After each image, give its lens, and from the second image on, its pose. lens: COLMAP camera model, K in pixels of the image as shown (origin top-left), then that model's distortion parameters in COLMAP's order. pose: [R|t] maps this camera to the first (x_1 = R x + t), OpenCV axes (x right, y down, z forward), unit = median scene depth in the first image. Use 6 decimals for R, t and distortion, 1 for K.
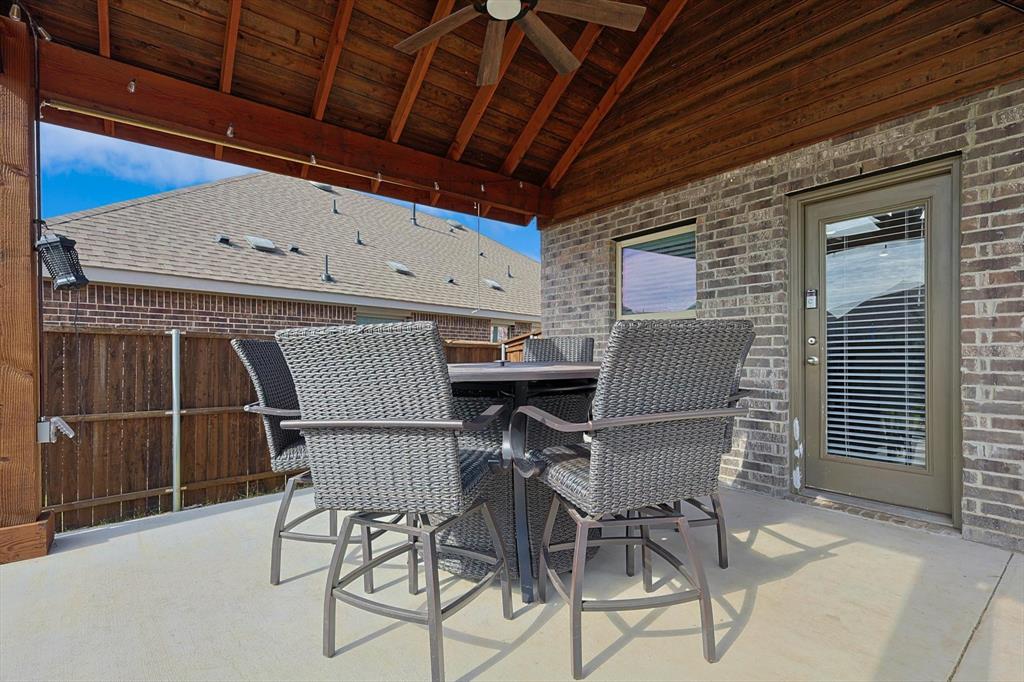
lens RADIAL K [[476.8, 0, 512.2], [0, 476.8, 354.0], [0, 0, 1]] dist [0.000906, 0.000027]
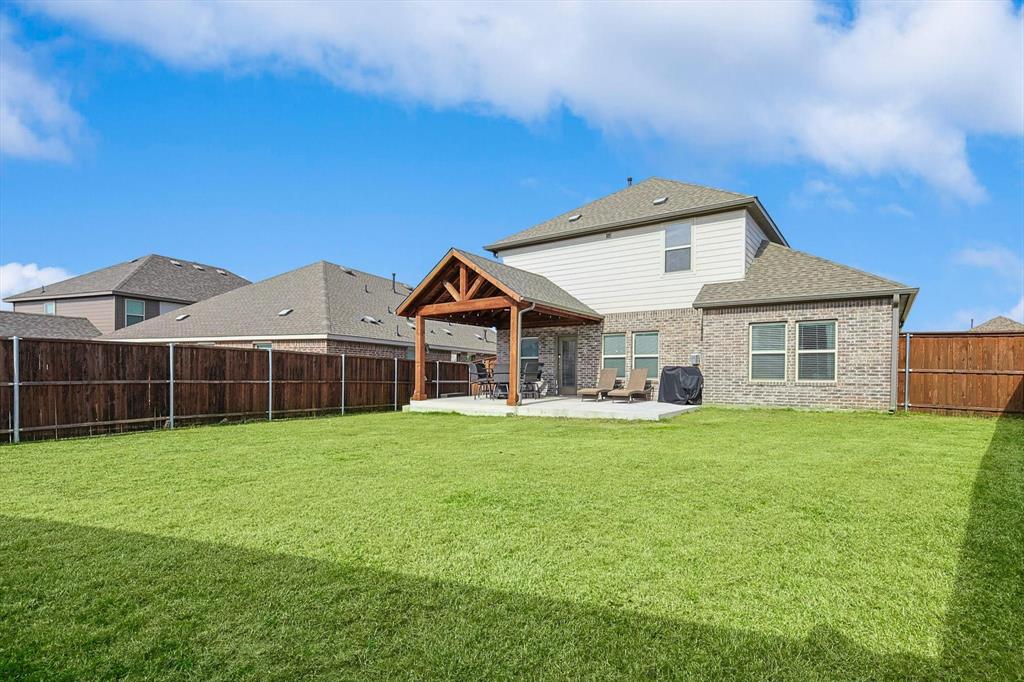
lens RADIAL K [[475.3, 0, 513.5], [0, 475.3, 374.2], [0, 0, 1]] dist [0.000707, -0.000023]
pose [[0.964830, 0.010221, 0.262677, -0.917764], [-0.011109, 0.999936, 0.001897, 0.057302], [-0.262641, -0.004748, 0.964882, -2.956607]]
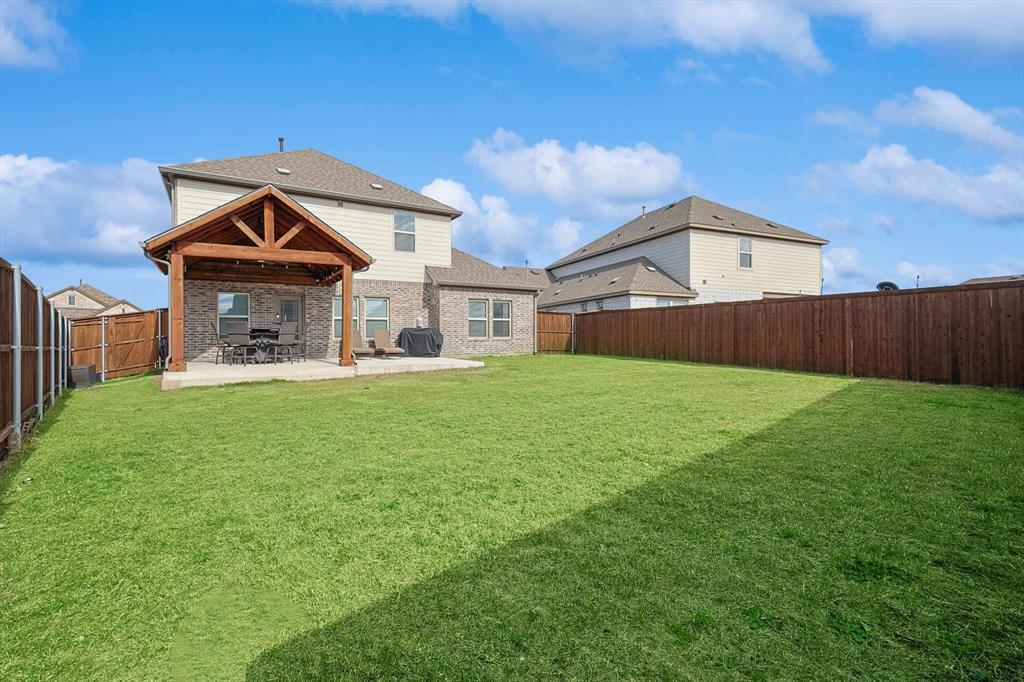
lens RADIAL K [[483.2, 0, 512.0], [0, 483.2, 341.0], [0, 0, 1]] dist [0.001937, -0.000188]
pose [[0.150640, 0.002113, 0.988586, -2.965681], [0.006087, 0.999977, -0.003065, 0.127561], [-0.988570, 0.006479, 0.150624, -1.577719]]
